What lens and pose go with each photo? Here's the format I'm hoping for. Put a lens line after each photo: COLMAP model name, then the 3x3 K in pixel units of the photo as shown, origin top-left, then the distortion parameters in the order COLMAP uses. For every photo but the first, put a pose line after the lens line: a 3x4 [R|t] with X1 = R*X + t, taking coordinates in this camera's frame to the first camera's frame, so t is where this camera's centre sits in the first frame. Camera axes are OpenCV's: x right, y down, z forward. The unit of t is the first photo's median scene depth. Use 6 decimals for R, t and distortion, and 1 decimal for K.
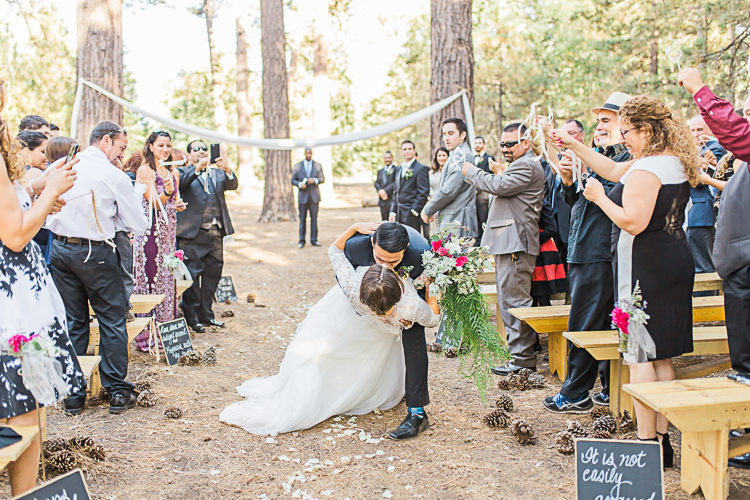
lens RADIAL K [[694.9, 0, 375.0], [0, 694.9, 250.0], [0, 0, 1]] dist [-0.001361, -0.001699]
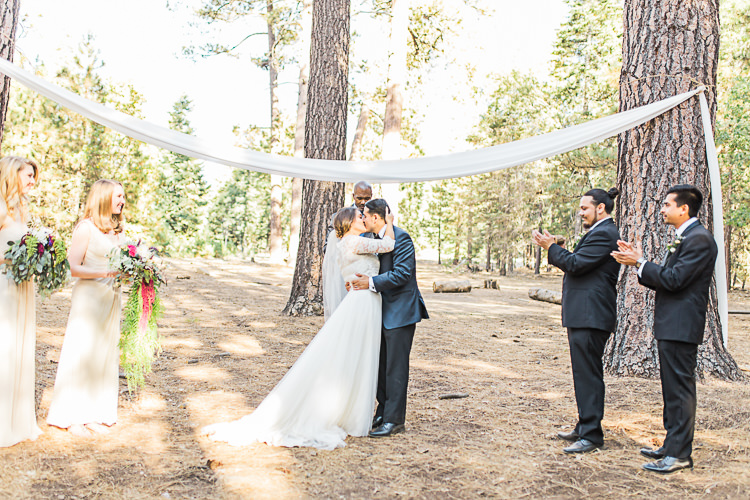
lens RADIAL K [[694.9, 0, 375.0], [0, 694.9, 250.0], [0, 0, 1]] dist [-0.001361, -0.001699]
pose [[0.994065, 0.065552, -0.086817, -0.026153], [-0.074627, 0.991586, -0.105777, -0.027929], [0.079153, 0.111628, 0.990593, 0.287917]]
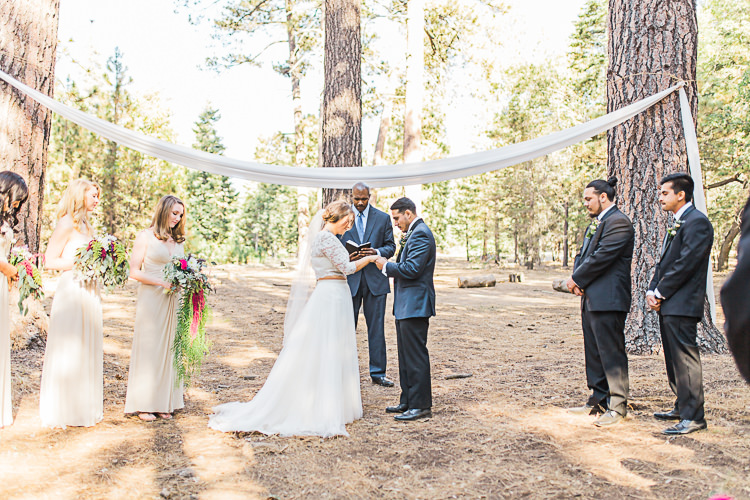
lens RADIAL K [[694.9, 0, 375.0], [0, 694.9, 250.0], [0, 0, 1]] dist [-0.001361, -0.001699]
pose [[0.991195, 0.024064, -0.130208, -0.014974], [-0.037736, 0.993905, -0.103577, -0.024465], [0.126922, 0.107578, 0.986062, 0.264095]]
